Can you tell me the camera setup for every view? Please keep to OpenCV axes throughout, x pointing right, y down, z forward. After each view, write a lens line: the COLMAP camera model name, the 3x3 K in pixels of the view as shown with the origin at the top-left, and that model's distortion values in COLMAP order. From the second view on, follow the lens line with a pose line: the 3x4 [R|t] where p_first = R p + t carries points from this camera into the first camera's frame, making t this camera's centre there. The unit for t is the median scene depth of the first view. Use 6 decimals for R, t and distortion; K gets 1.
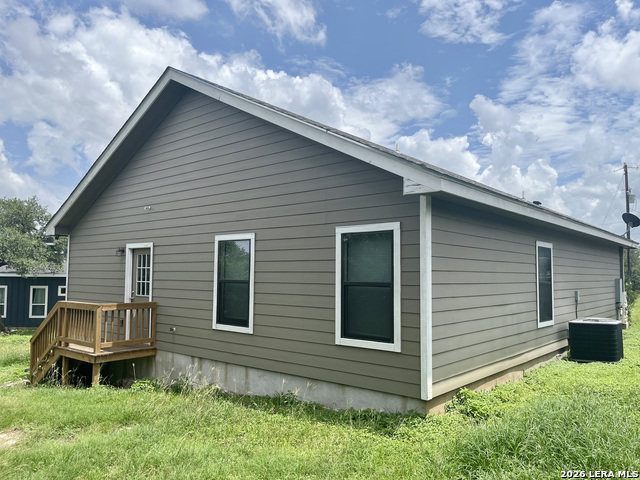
lens RADIAL K [[487.8, 0, 326.8], [0, 487.8, 242.8], [0, 0, 1]] dist [0.065829, -0.099208]
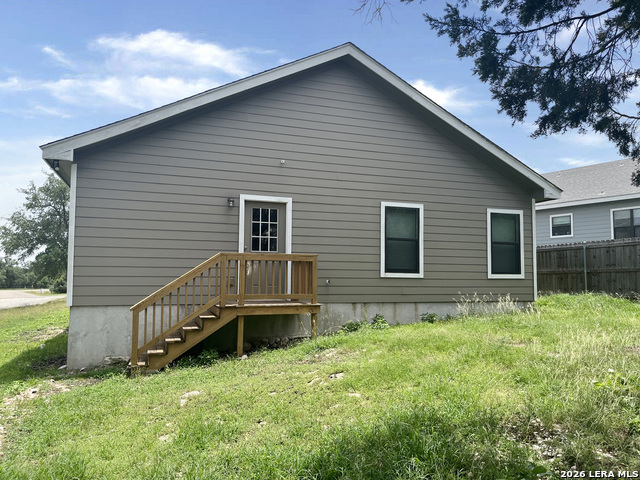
lens RADIAL K [[487.8, 0, 326.8], [0, 487.8, 242.8], [0, 0, 1]] dist [0.065829, -0.099208]
pose [[0.505512, 0.024256, 0.862479, -1.424435], [-0.075129, 0.997046, 0.015994, 0.083346], [-0.859543, -0.072882, 0.505840, 0.527213]]
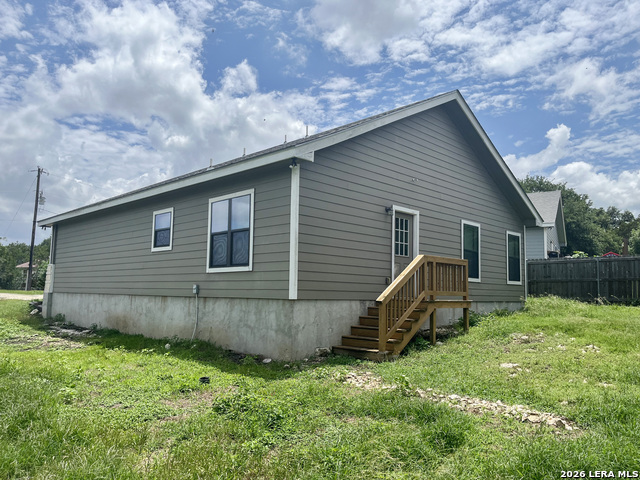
lens RADIAL K [[487.8, 0, 326.8], [0, 487.8, 242.8], [0, 0, 1]] dist [0.065829, -0.099208]
pose [[0.077051, 0.073941, 0.994282, -1.861004], [-0.108941, 0.991900, -0.065321, 0.212147], [-0.991058, -0.103285, 0.084482, 1.357347]]
